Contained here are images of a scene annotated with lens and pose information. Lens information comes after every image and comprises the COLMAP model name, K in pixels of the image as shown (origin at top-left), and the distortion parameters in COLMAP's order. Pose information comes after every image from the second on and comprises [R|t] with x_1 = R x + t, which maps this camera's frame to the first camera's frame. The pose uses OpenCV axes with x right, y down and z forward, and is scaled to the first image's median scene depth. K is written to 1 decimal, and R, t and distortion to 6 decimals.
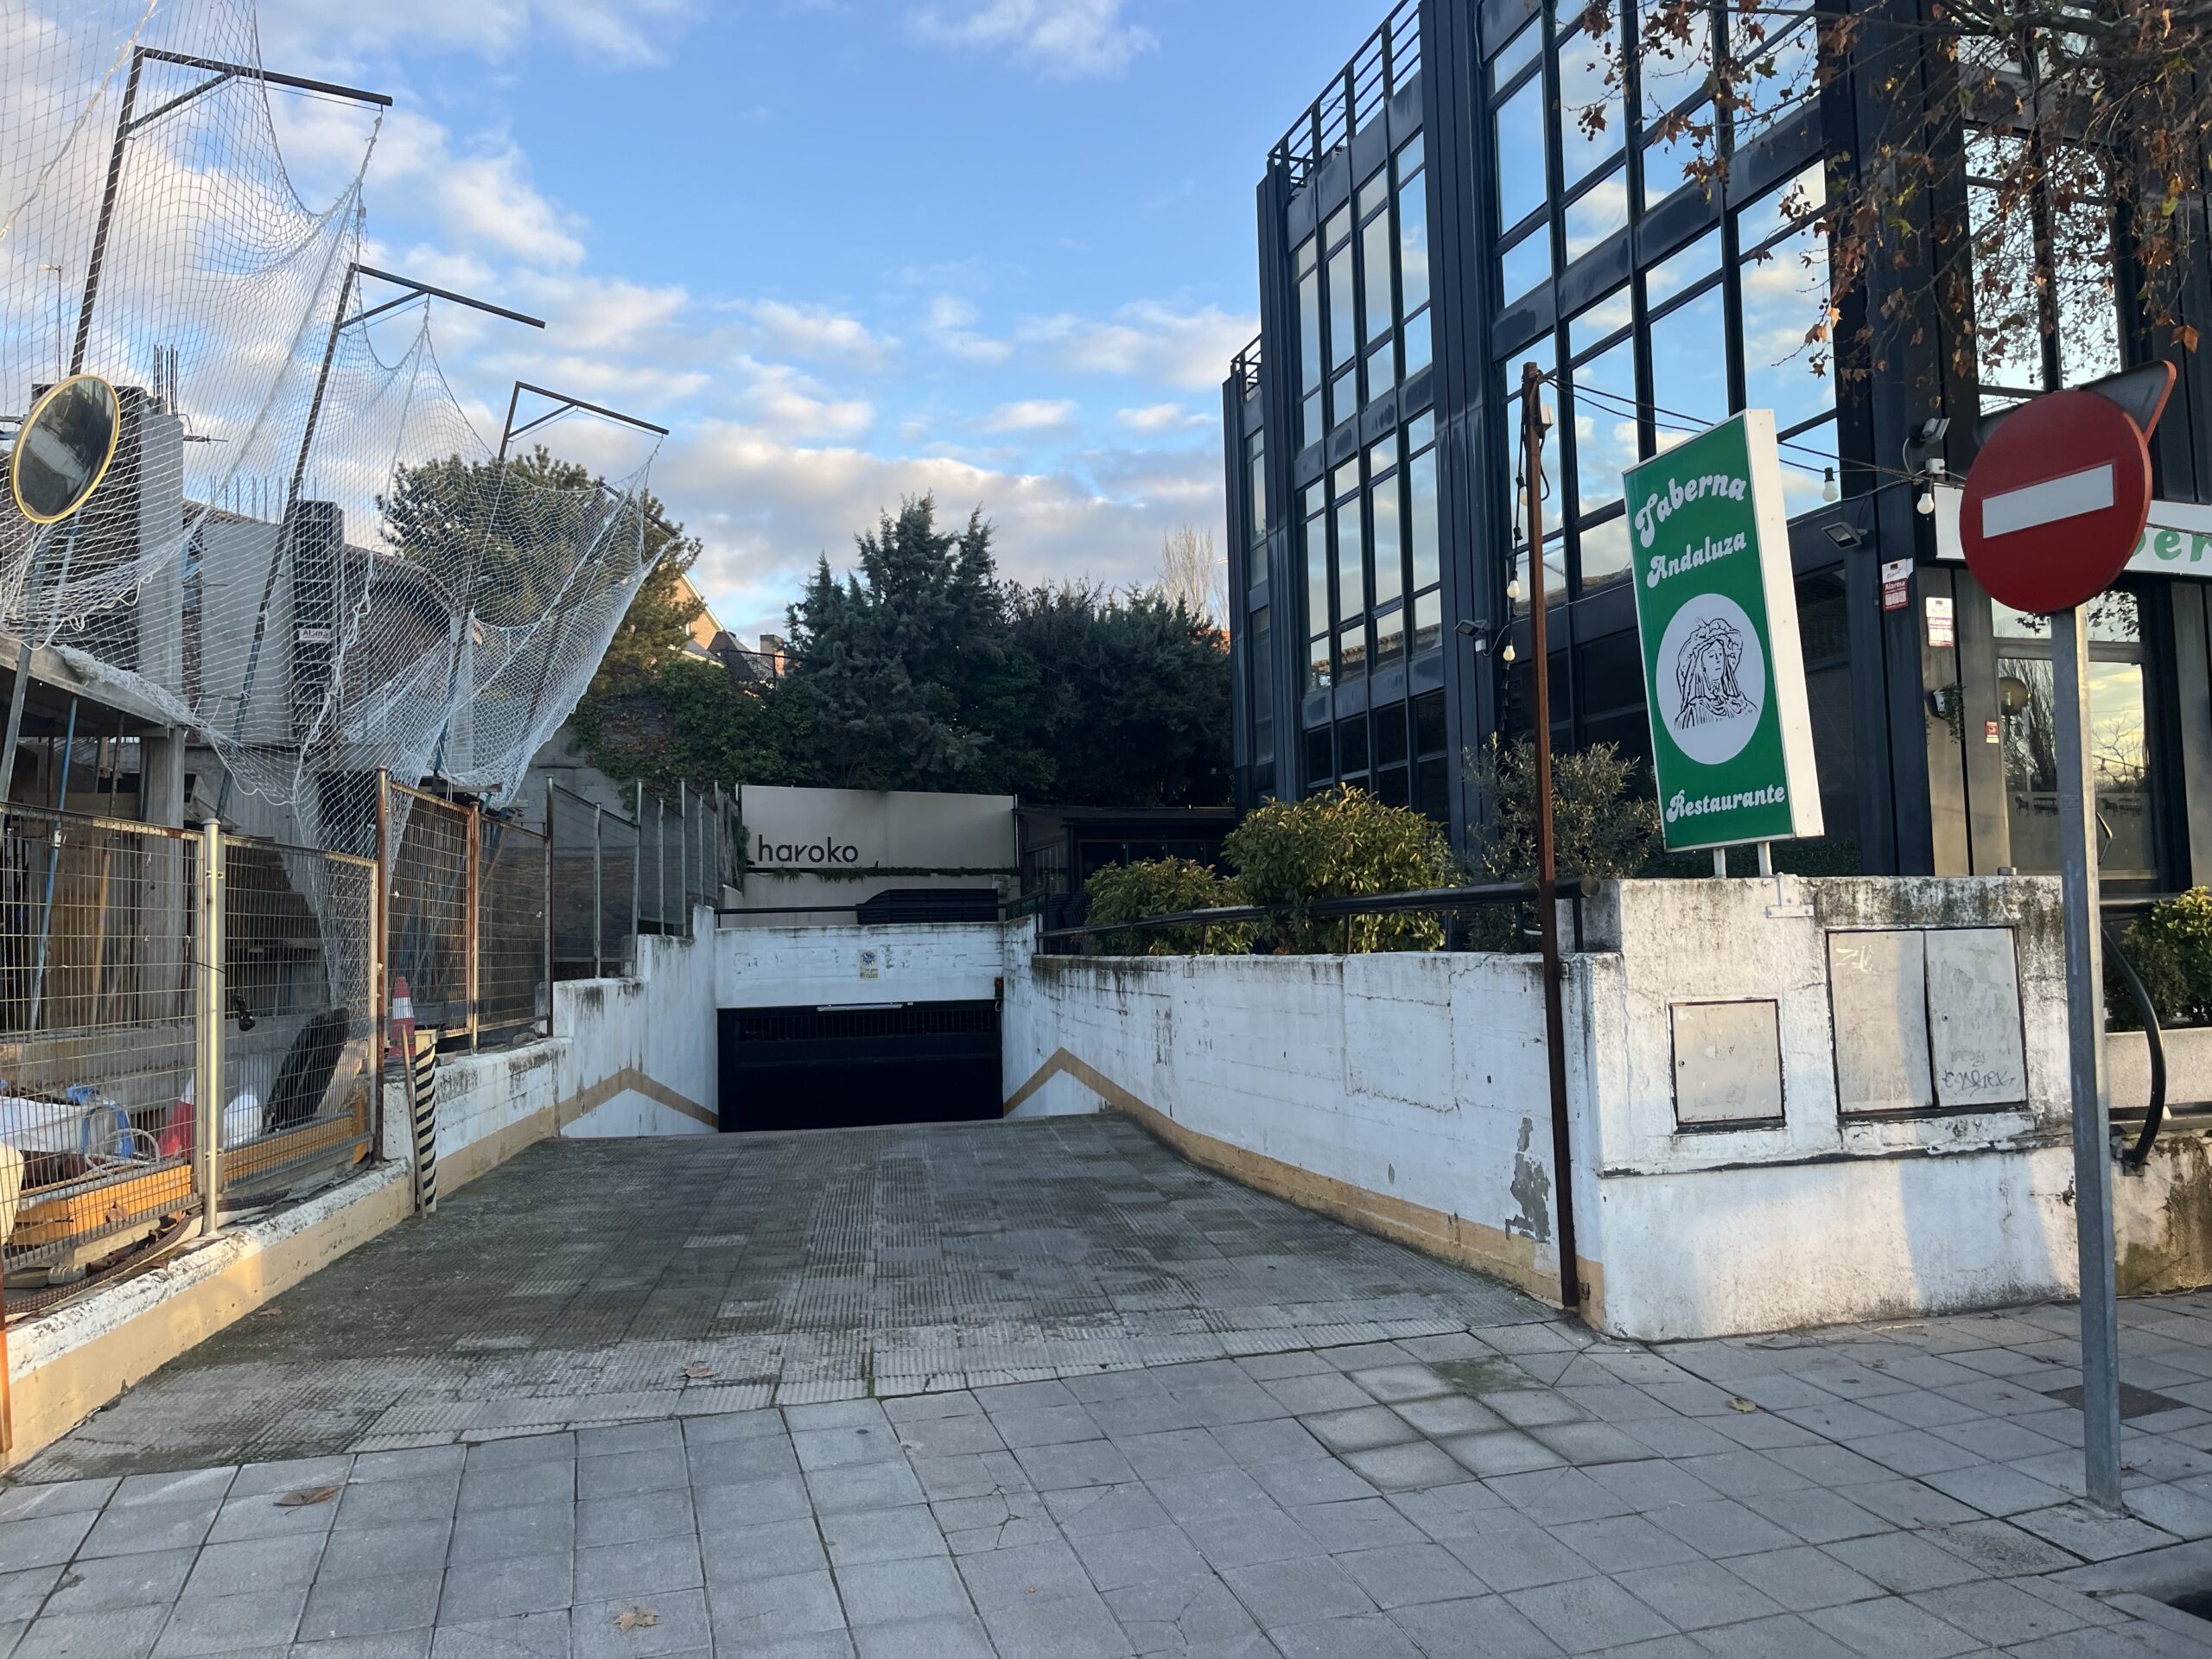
lens RADIAL K [[1629.2, 0, 1125.4], [0, 1629.2, 827.8], [0, 0, 1]] dist [0.058318, -0.078593]
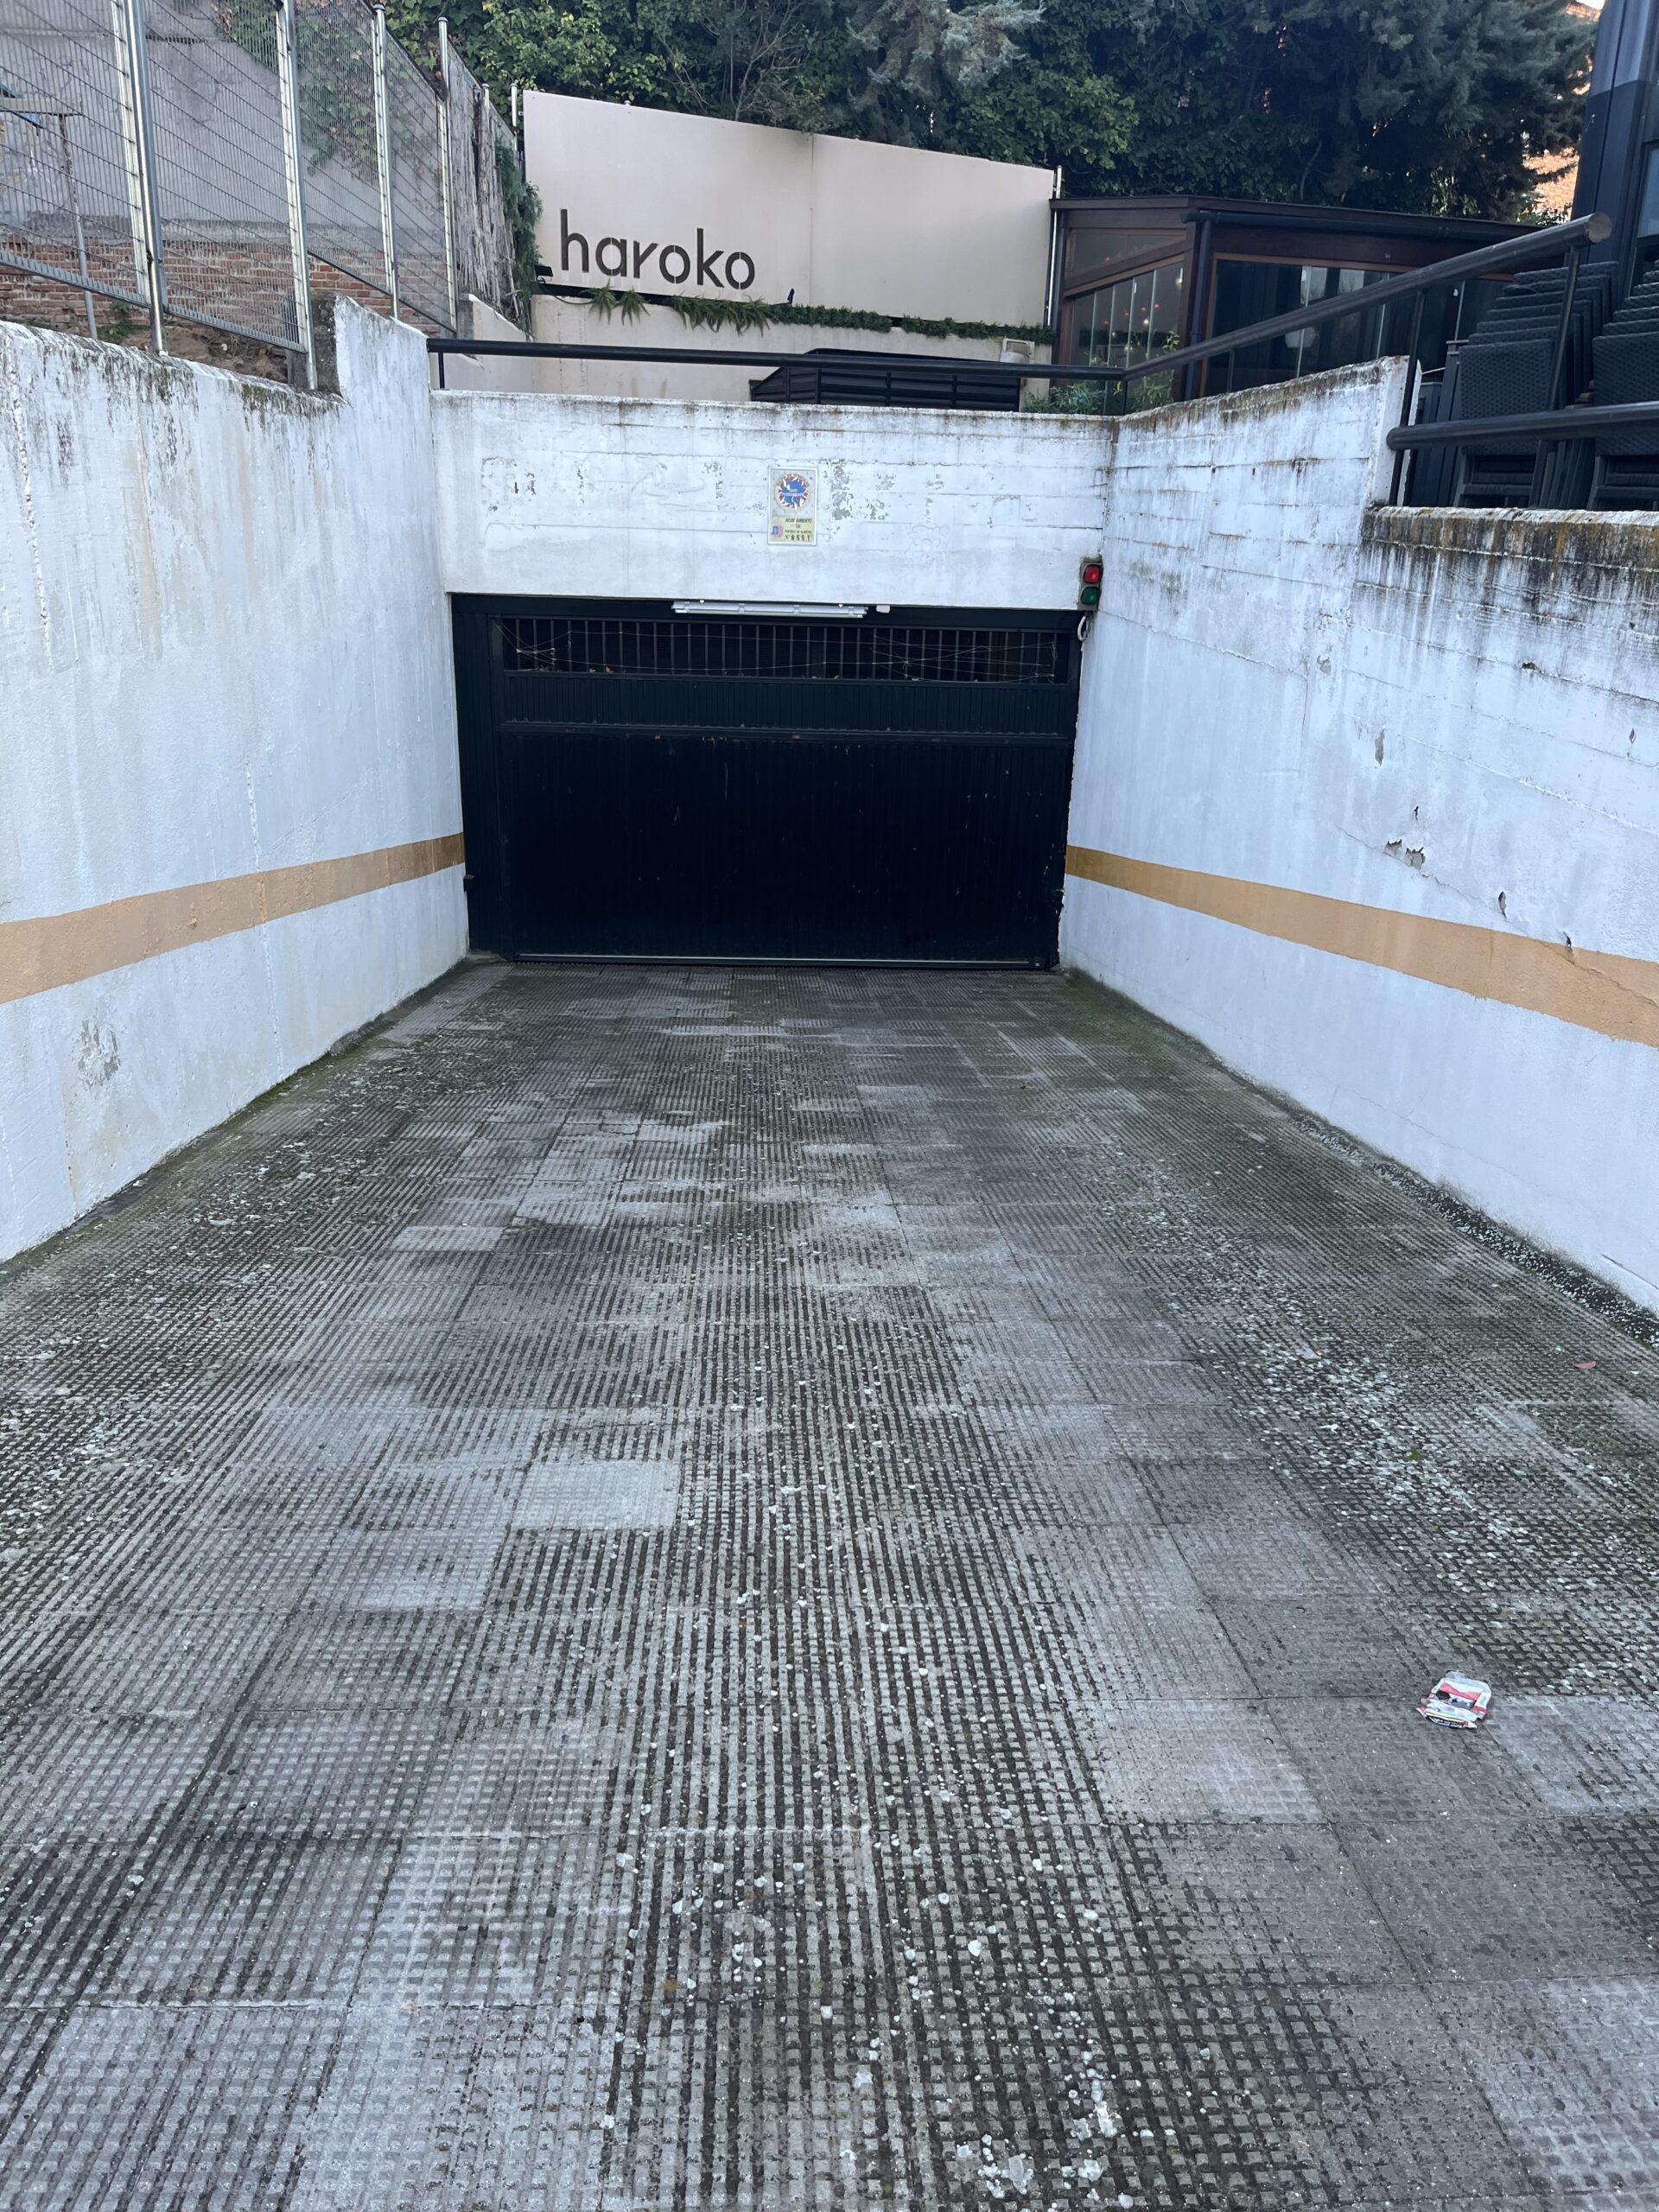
lens RADIAL K [[1629.2, 0, 832.0], [0, 1629.2, 1129.4], [0, 0, 1]] dist [0.058318, -0.078593]
pose [[0.993472, 0.089484, -0.070755, -0.082454], [-0.050700, 0.901960, 0.428832, 0.037282], [0.102192, -0.422446, 0.900609, 0.440841]]
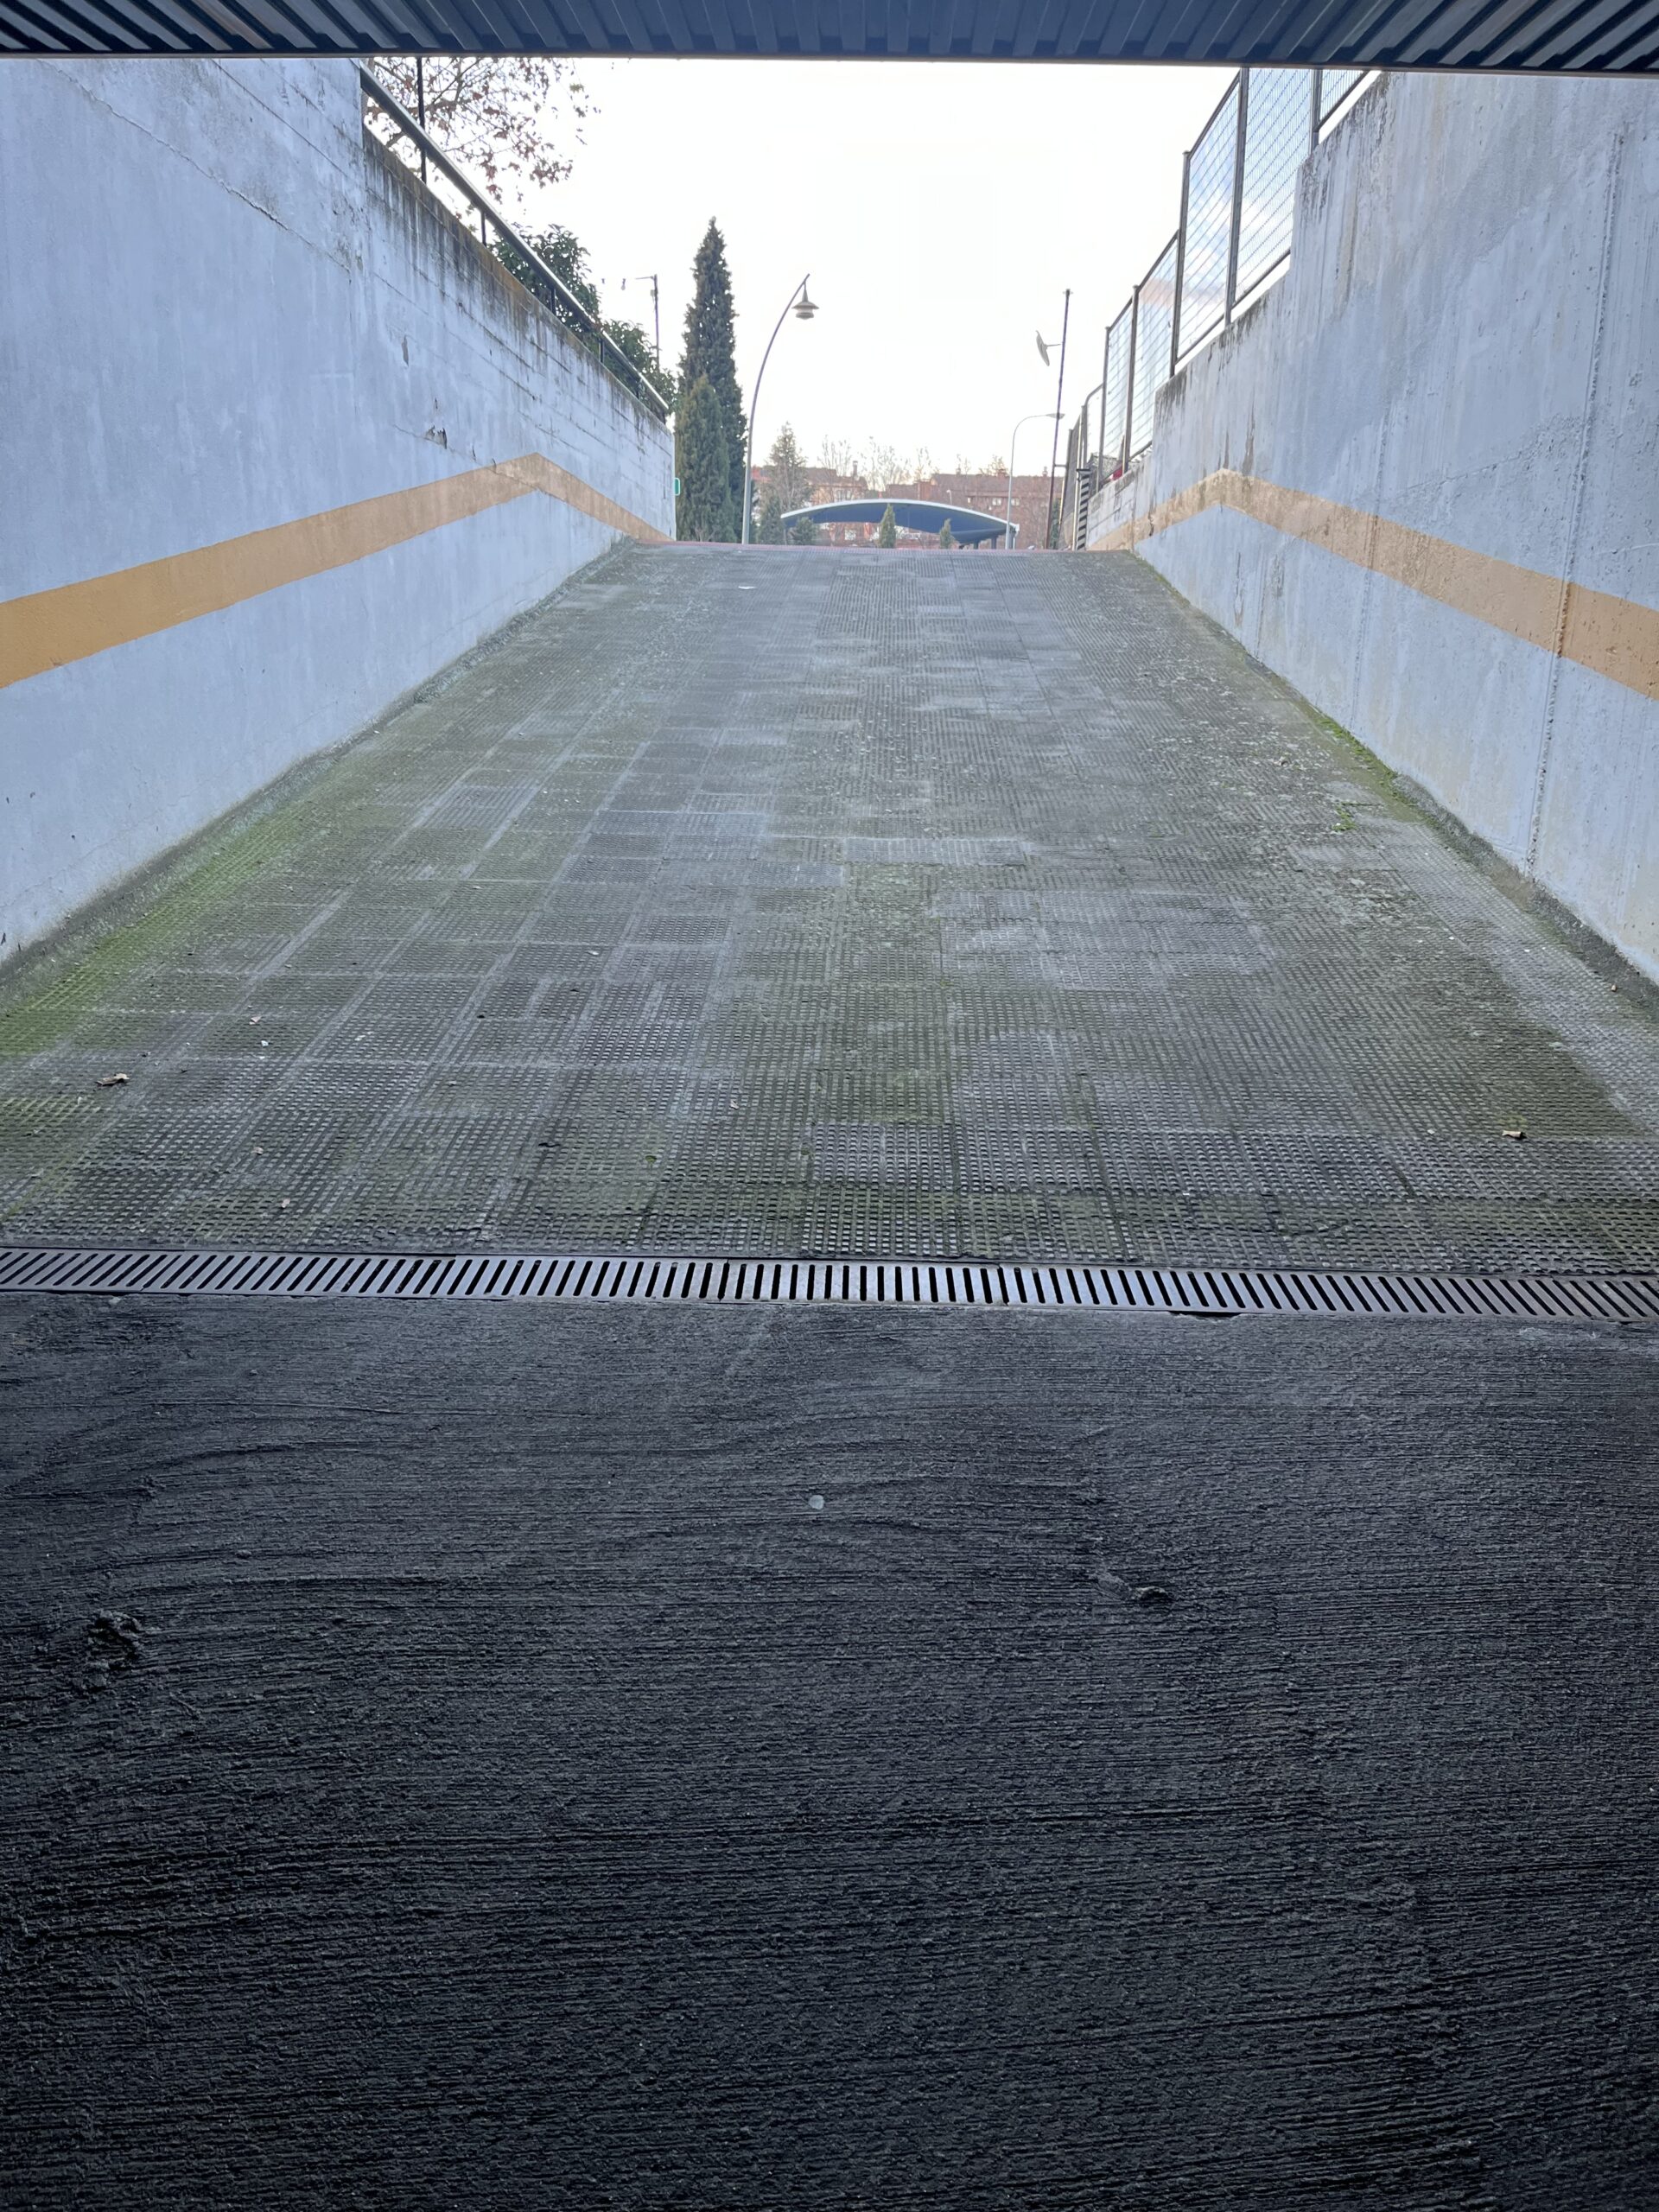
lens RADIAL K [[1629.2, 0, 834.5], [0, 1629.2, 1103.0], [0, 0, 1]] dist [0.058318, -0.078593]
pose [[-0.984489, -0.036421, 0.171625, -0.143255], [-0.002366, 0.980883, 0.194584, 0.136932], [-0.175431, 0.191160, -0.965755, 0.881870]]
